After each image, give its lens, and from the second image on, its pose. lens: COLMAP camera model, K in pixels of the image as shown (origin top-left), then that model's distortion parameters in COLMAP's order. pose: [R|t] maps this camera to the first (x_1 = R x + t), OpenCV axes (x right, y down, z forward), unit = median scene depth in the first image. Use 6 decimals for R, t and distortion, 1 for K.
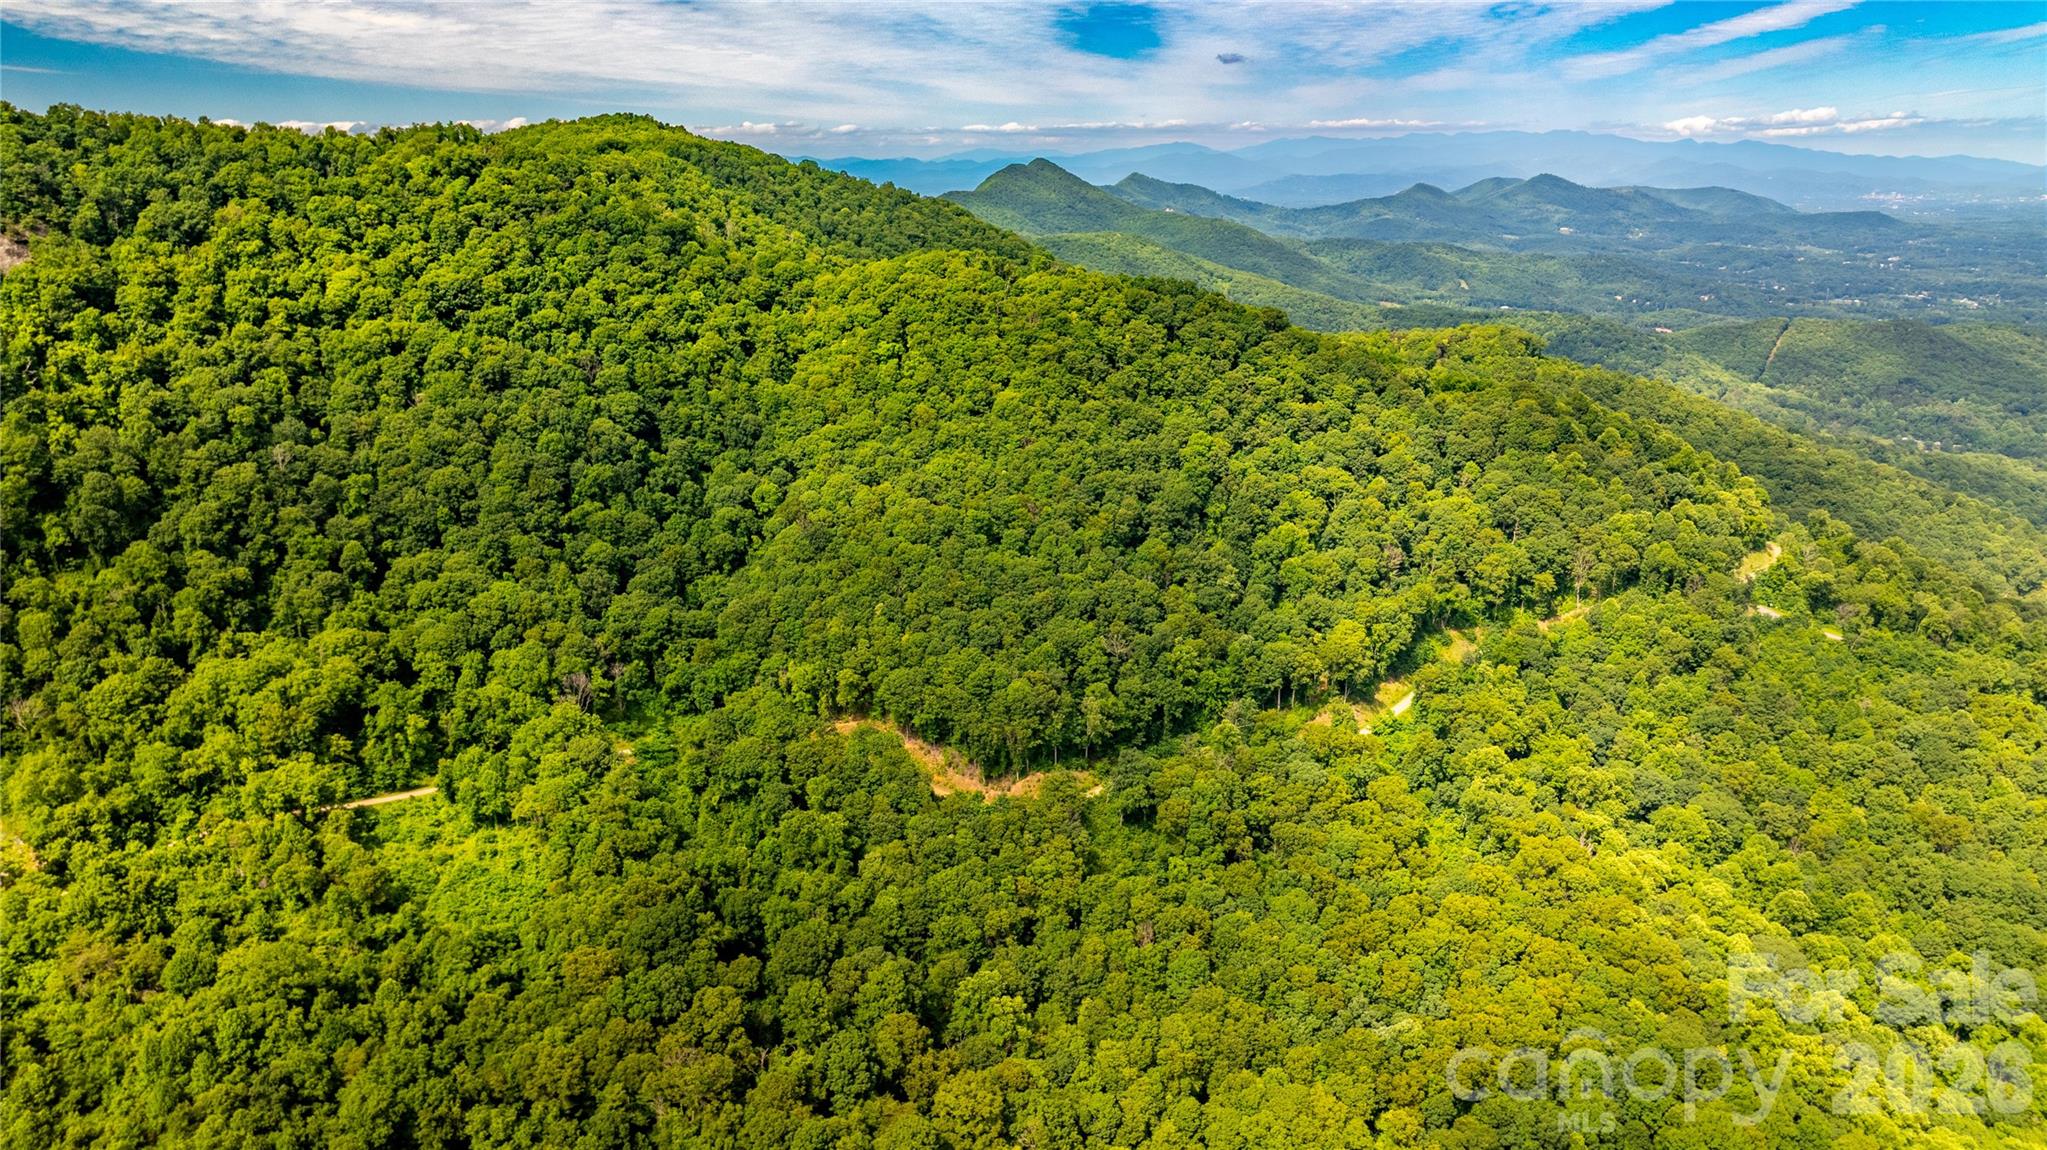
lens RADIAL K [[1455.9, 0, 1035.7], [0, 1455.9, 546.1], [0, 0, 1]] dist [-0.024108, 0.017010]
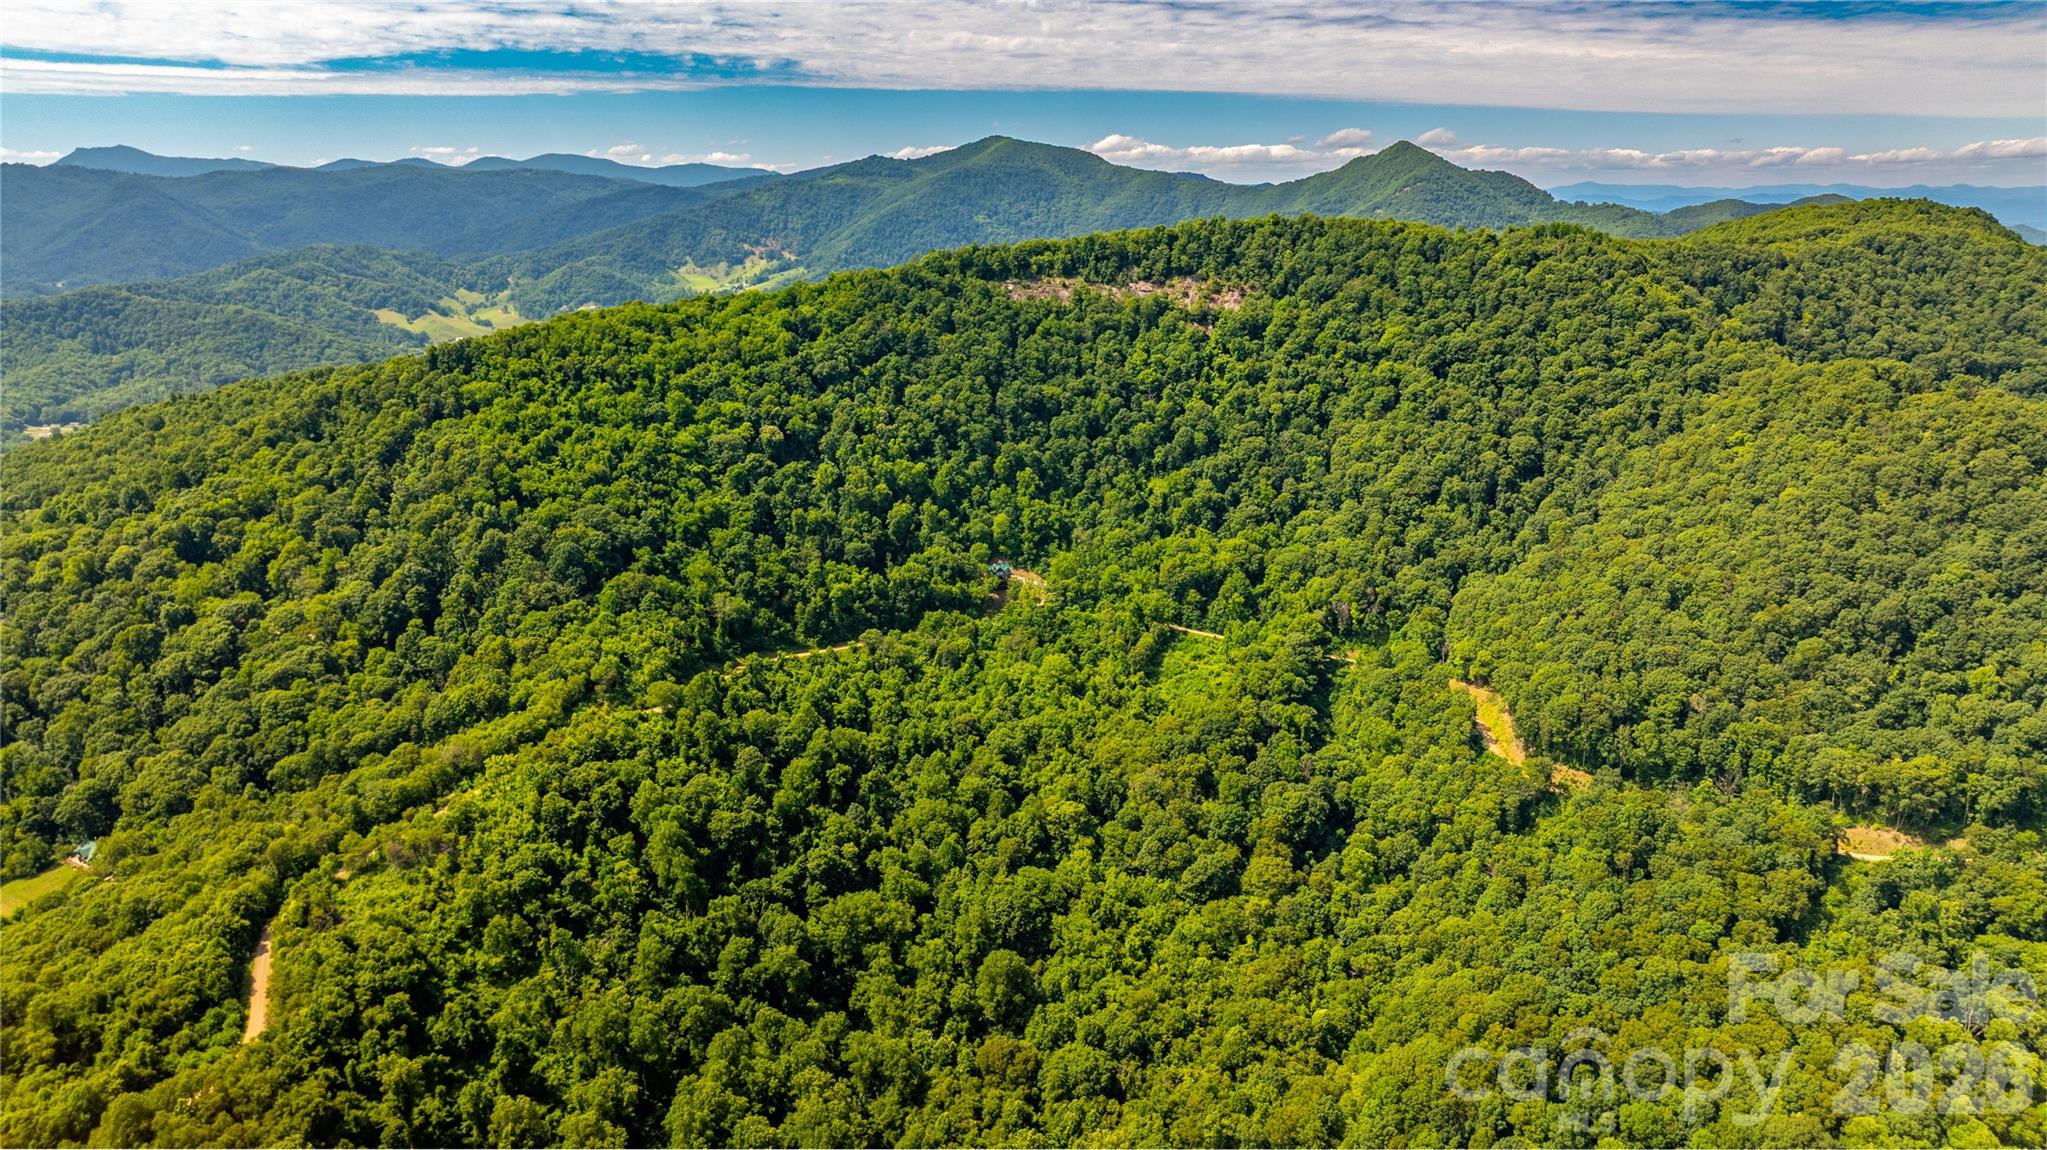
lens RADIAL K [[1455.9, 0, 1034.4], [0, 1455.9, 556.5], [0, 0, 1]] dist [-0.024108, 0.017010]
pose [[0.504756, 0.222094, -0.834204, 0.657465], [-0.231711, 0.965734, 0.116910, -0.052683], [0.831584, 0.134284, 0.538921, -0.088032]]
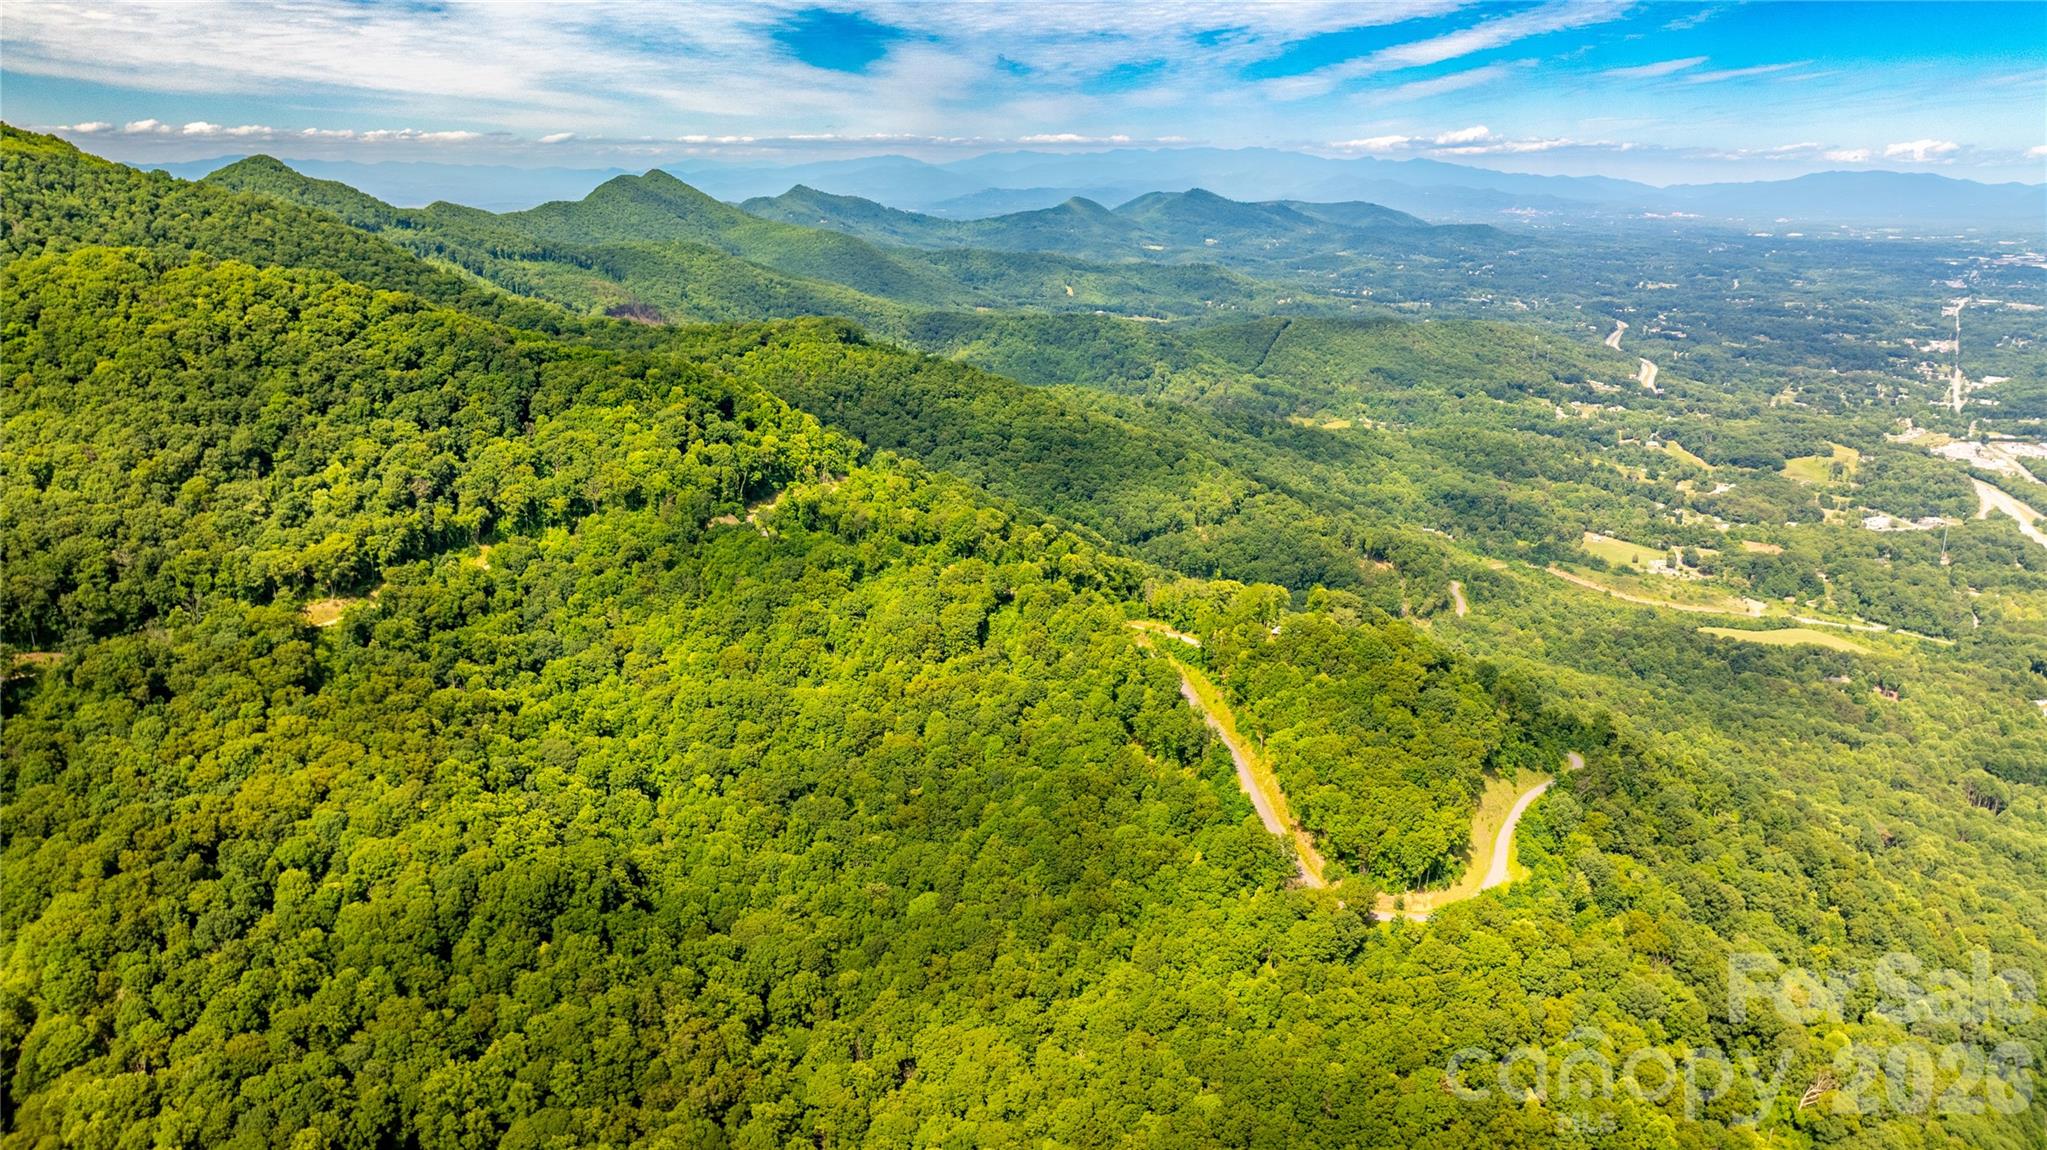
lens RADIAL K [[1455.9, 0, 1036.9], [0, 1455.9, 544.8], [0, 0, 1]] dist [-0.024108, 0.017010]
pose [[0.983007, -0.035766, 0.180051, 0.542109], [0.037377, 0.999286, -0.005561, 0.084733], [-0.179724, 0.012197, 0.983641, -0.334064]]
